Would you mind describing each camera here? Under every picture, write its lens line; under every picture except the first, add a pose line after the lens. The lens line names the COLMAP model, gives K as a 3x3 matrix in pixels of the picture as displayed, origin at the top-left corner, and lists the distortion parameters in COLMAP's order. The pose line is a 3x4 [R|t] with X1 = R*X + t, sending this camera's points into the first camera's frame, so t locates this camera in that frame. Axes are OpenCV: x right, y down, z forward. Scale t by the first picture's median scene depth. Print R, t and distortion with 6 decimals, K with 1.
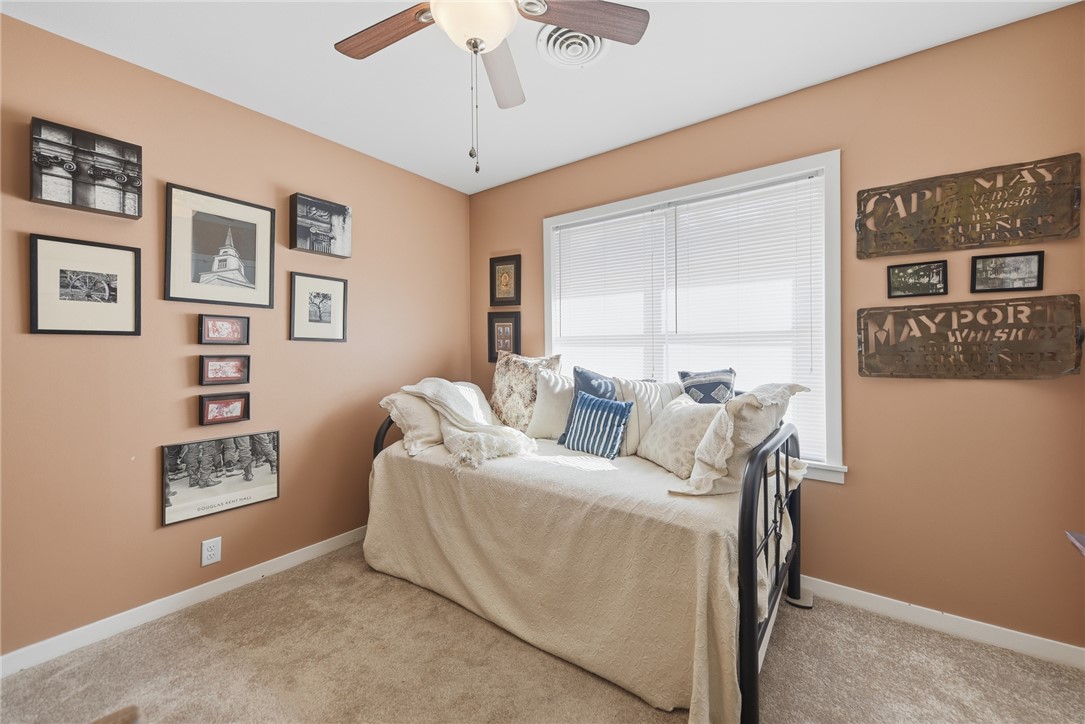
lens RADIAL K [[425.2, 0, 555.3], [0, 425.2, 352.5], [0, 0, 1]] dist [0.001624, -0.000131]
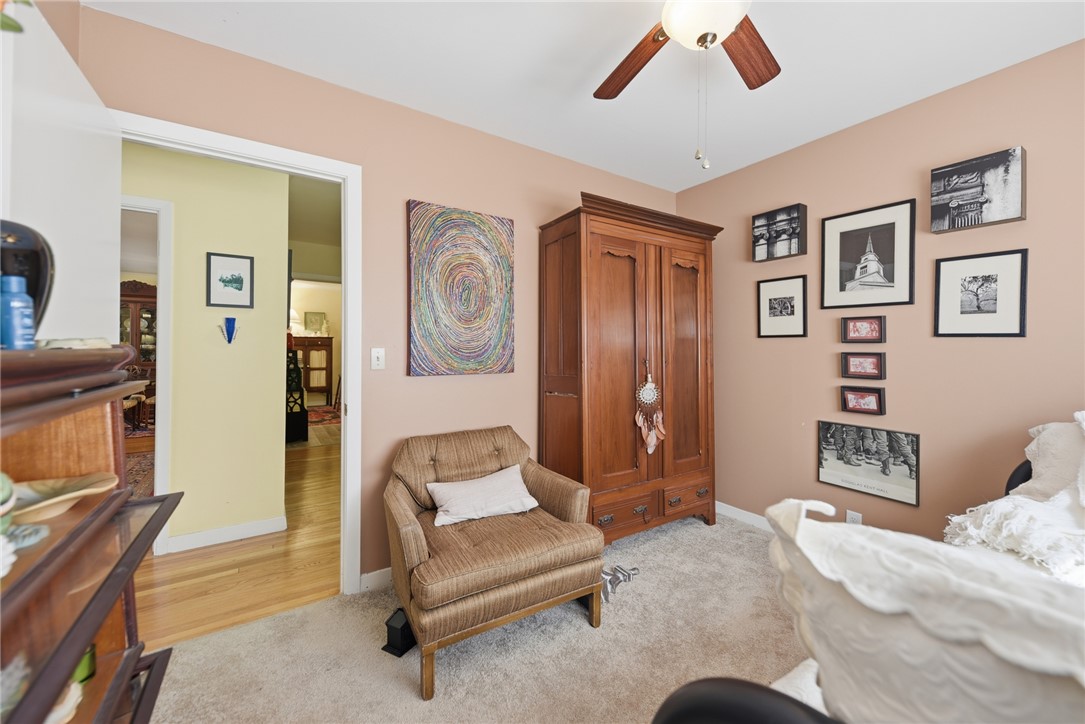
lens RADIAL K [[425.2, 0, 555.3], [0, 425.2, 352.5], [0, 0, 1]] dist [0.001624, -0.000131]
pose [[-0.349020, 0.014358, -0.937005, 0.553285], [-0.006882, 0.999816, 0.017884, -0.007945], [0.937090, 0.012691, -0.348858, 0.645715]]
